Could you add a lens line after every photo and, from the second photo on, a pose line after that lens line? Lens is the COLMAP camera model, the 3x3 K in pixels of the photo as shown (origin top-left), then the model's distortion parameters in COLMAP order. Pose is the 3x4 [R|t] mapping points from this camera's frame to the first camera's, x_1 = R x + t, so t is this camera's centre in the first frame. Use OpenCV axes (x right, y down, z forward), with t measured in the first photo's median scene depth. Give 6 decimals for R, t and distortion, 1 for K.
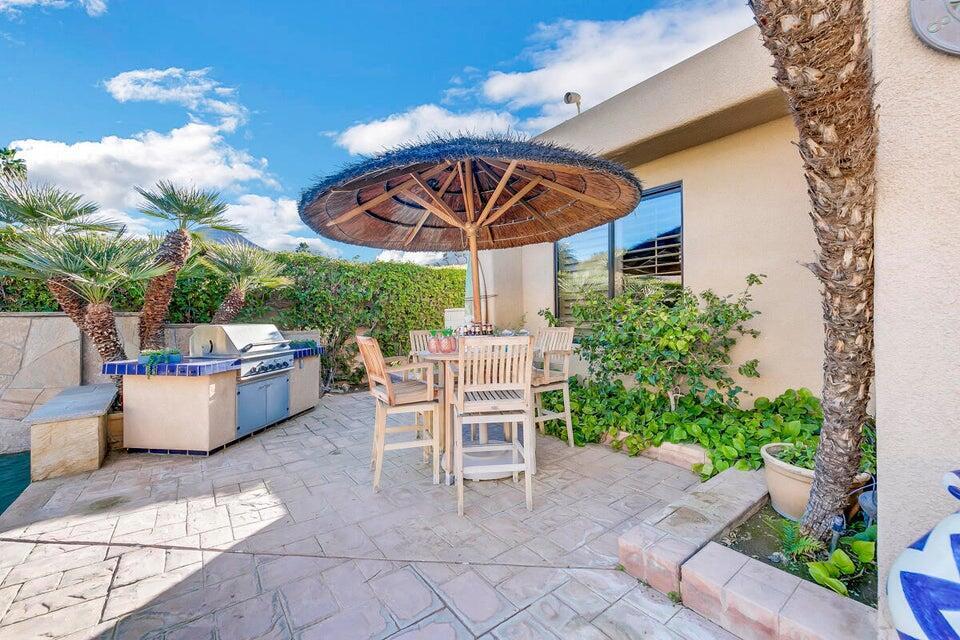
lens RADIAL K [[366.8, 0, 479.0], [0, 366.8, 311.2], [0, 0, 1]] dist [-0.001082, -0.000090]
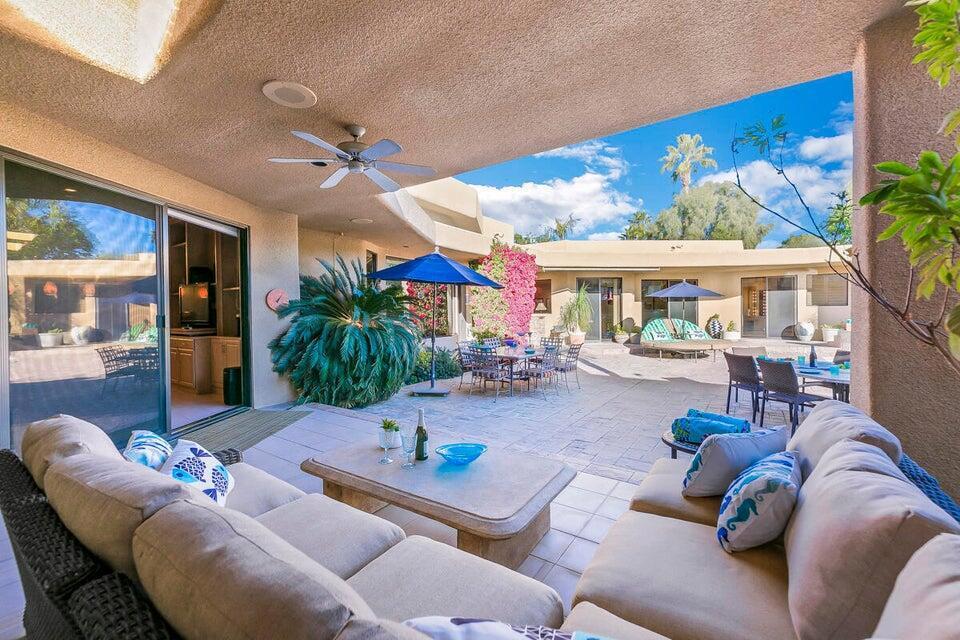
lens RADIAL K [[366.8, 0, 479.0], [0, 366.8, 311.2], [0, 0, 1]] dist [-0.001082, -0.000090]
pose [[0.999995, 0.002765, -0.001718, -1.191862], [-0.002751, 0.999964, 0.007994, -0.002547], [0.001740, -0.007989, 0.999967, -0.387249]]
